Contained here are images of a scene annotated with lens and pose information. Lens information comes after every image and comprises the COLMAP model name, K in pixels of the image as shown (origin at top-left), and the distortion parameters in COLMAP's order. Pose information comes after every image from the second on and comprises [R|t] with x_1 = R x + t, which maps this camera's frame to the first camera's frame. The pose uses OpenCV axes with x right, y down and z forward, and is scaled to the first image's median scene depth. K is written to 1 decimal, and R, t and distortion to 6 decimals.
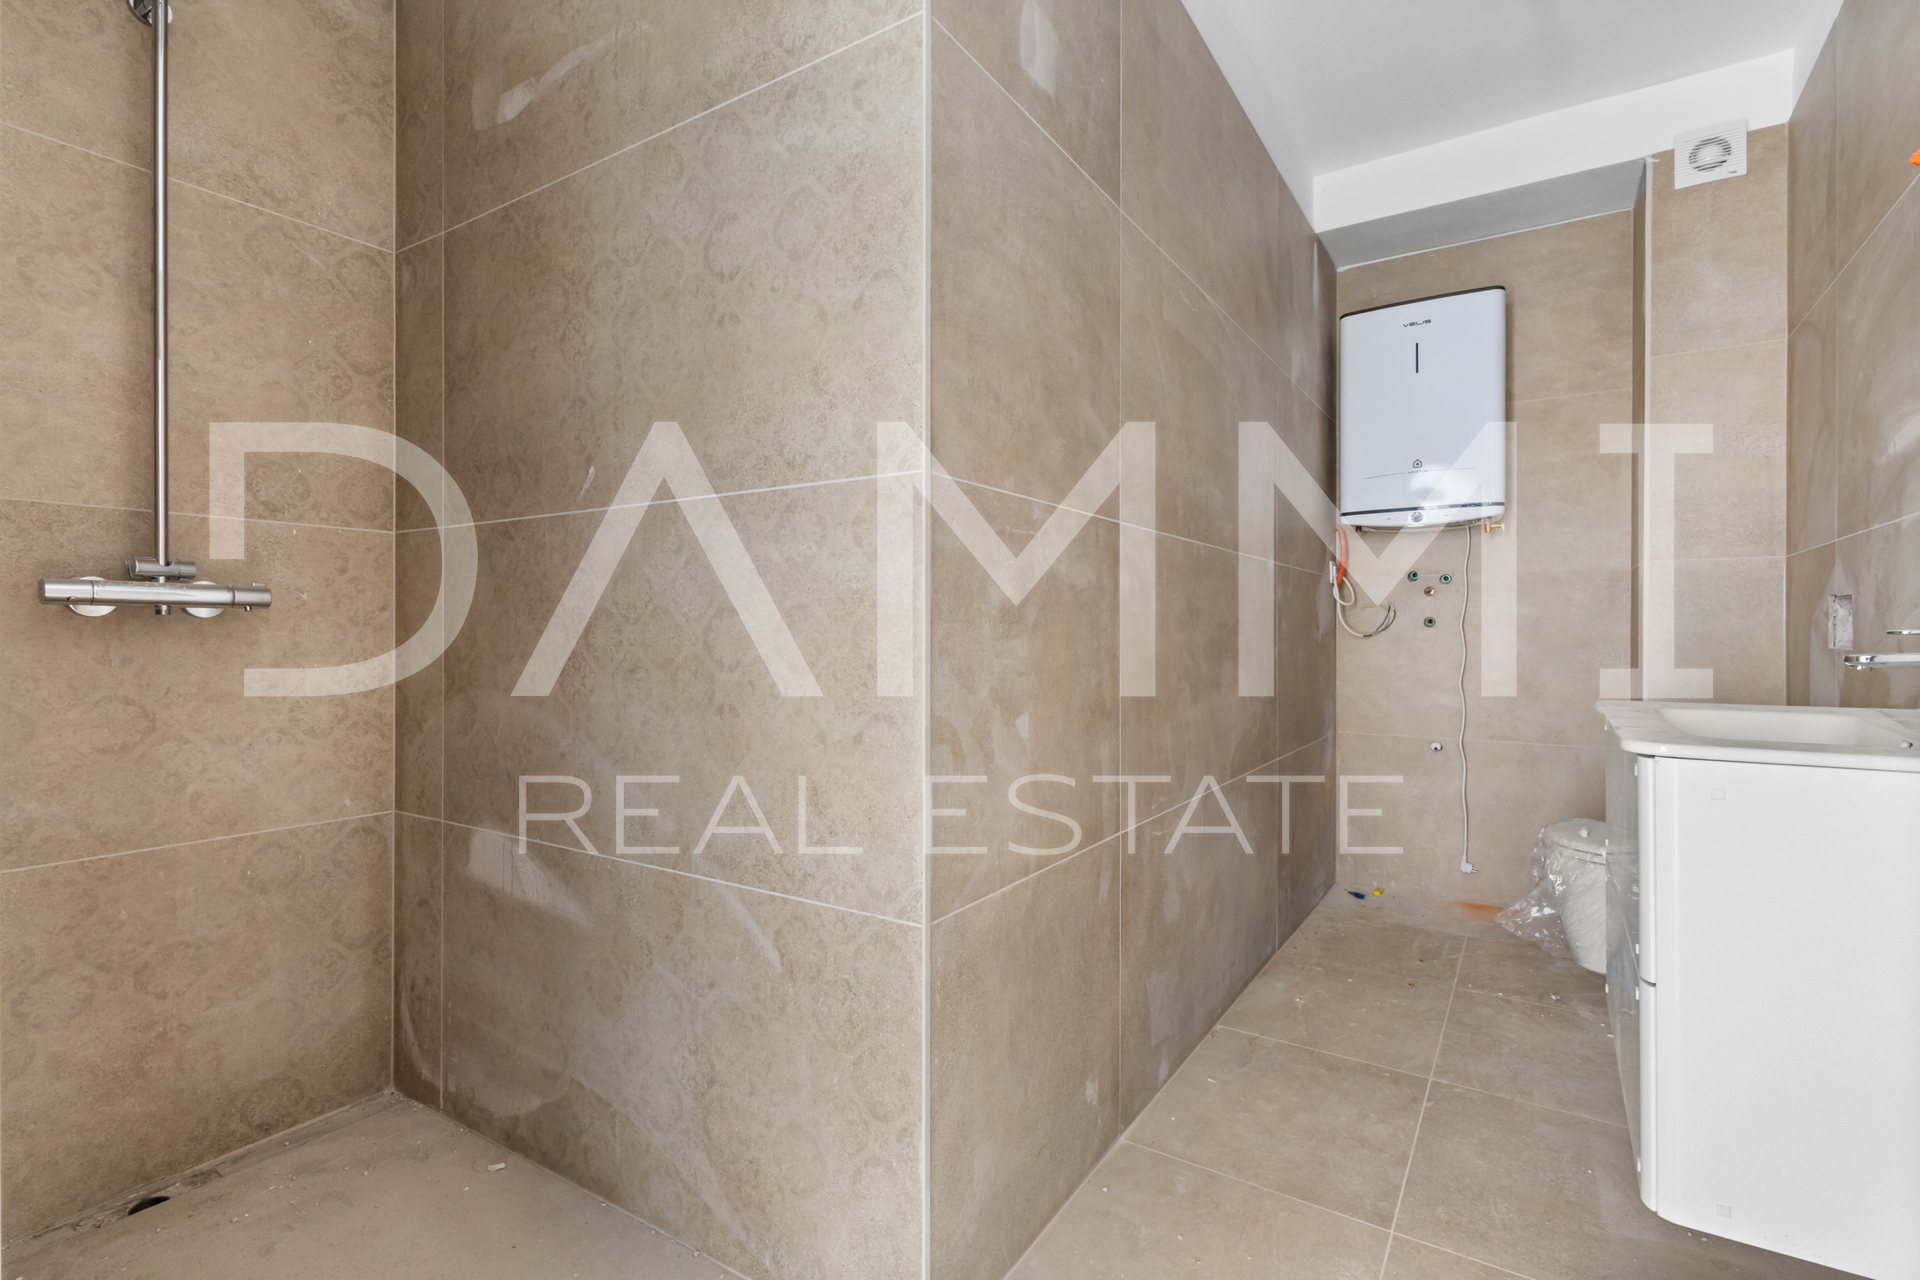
lens RADIAL K [[885.5, 0, 964.2], [0, 885.5, 637.0], [0, 0, 1]] dist [0.010416, -0.002882]
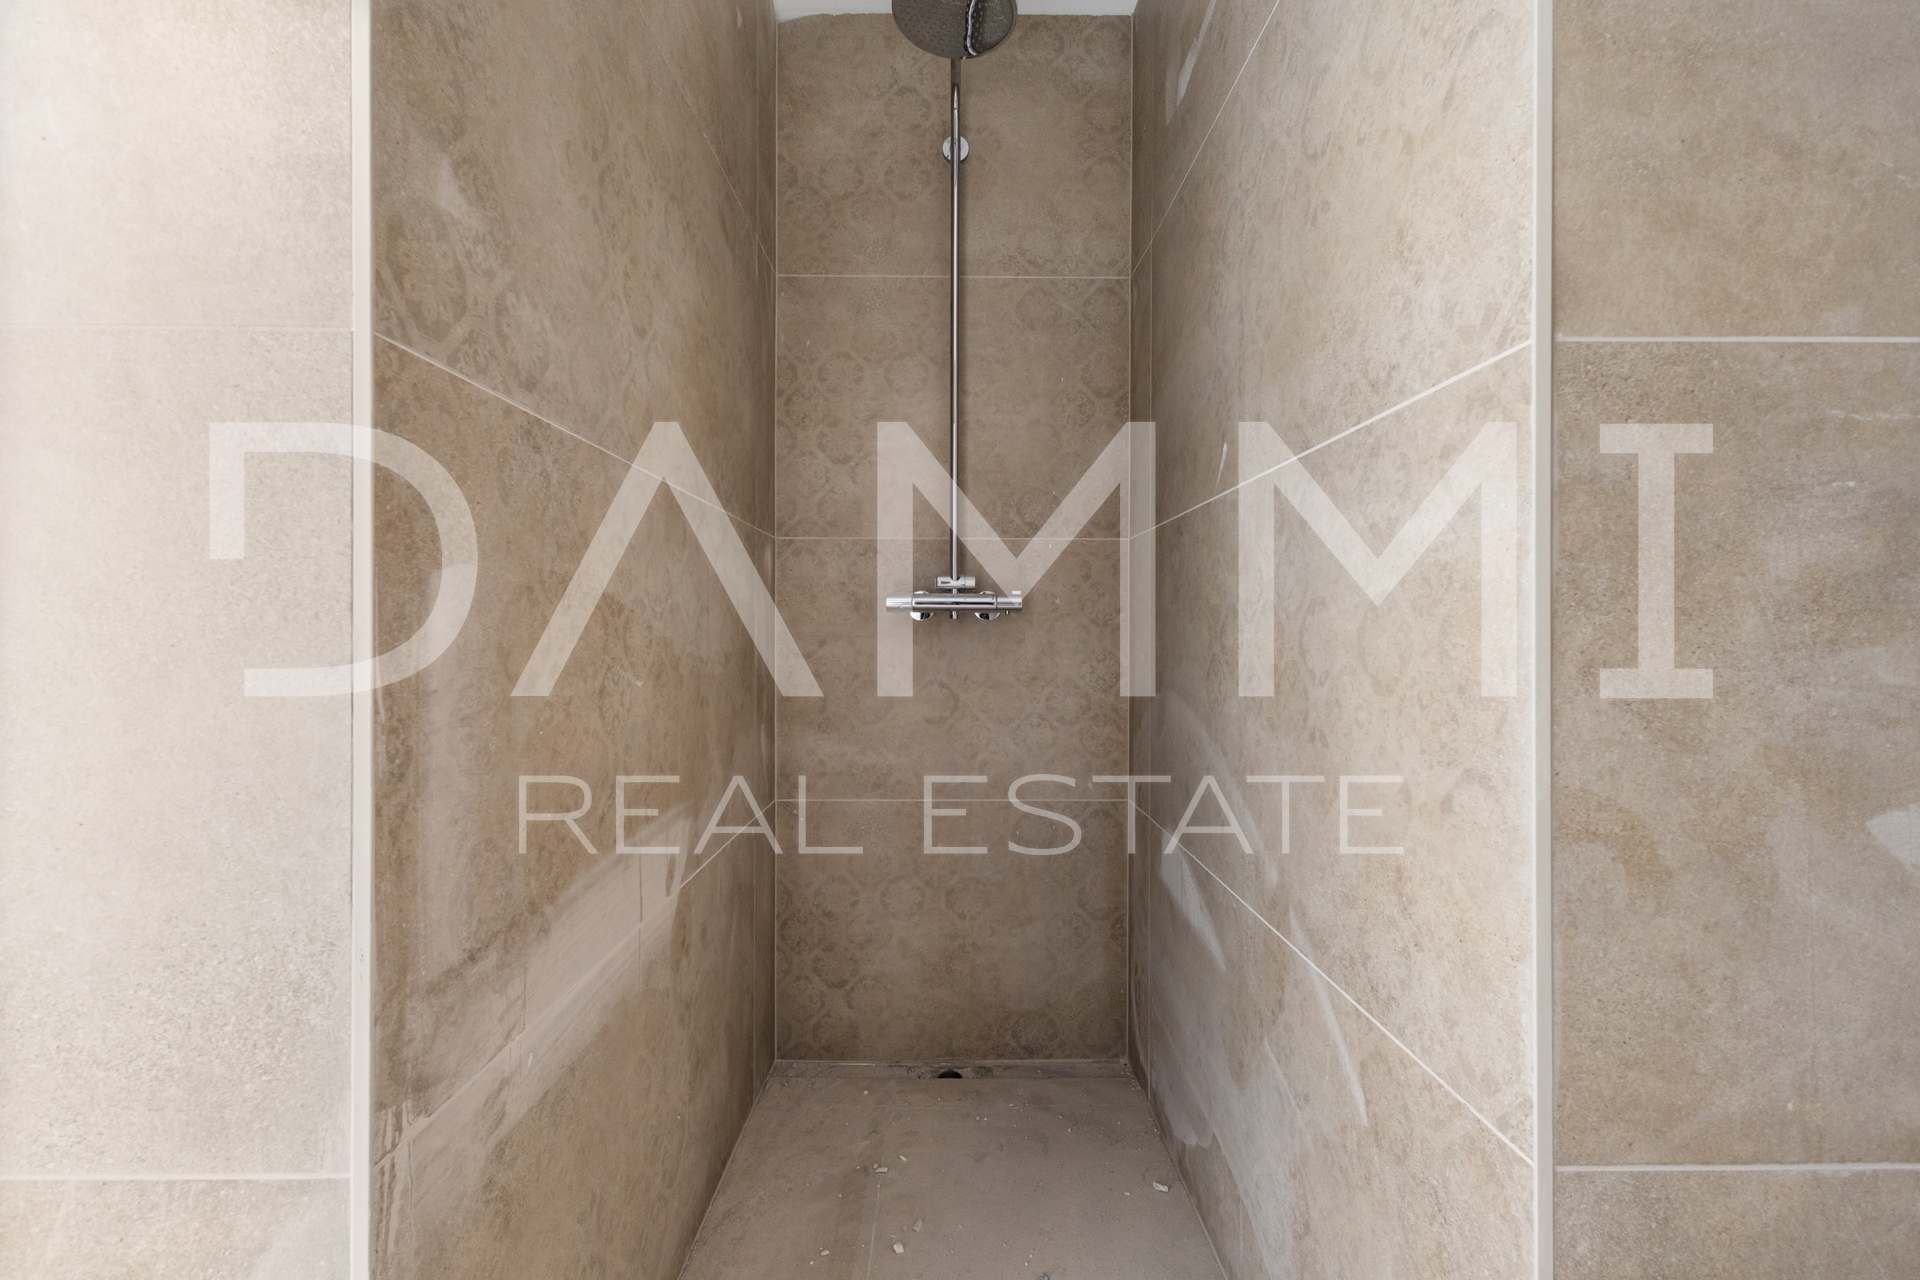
lens RADIAL K [[885.5, 0, 962.1], [0, 885.5, 632.1], [0, 0, 1]] dist [0.010416, -0.002882]
pose [[0.554624, -0.000602, -0.832101, 0.165203], [-0.003813, 0.999987, -0.003265, -0.001627], [0.832092, 0.004983, 0.554615, 0.300451]]
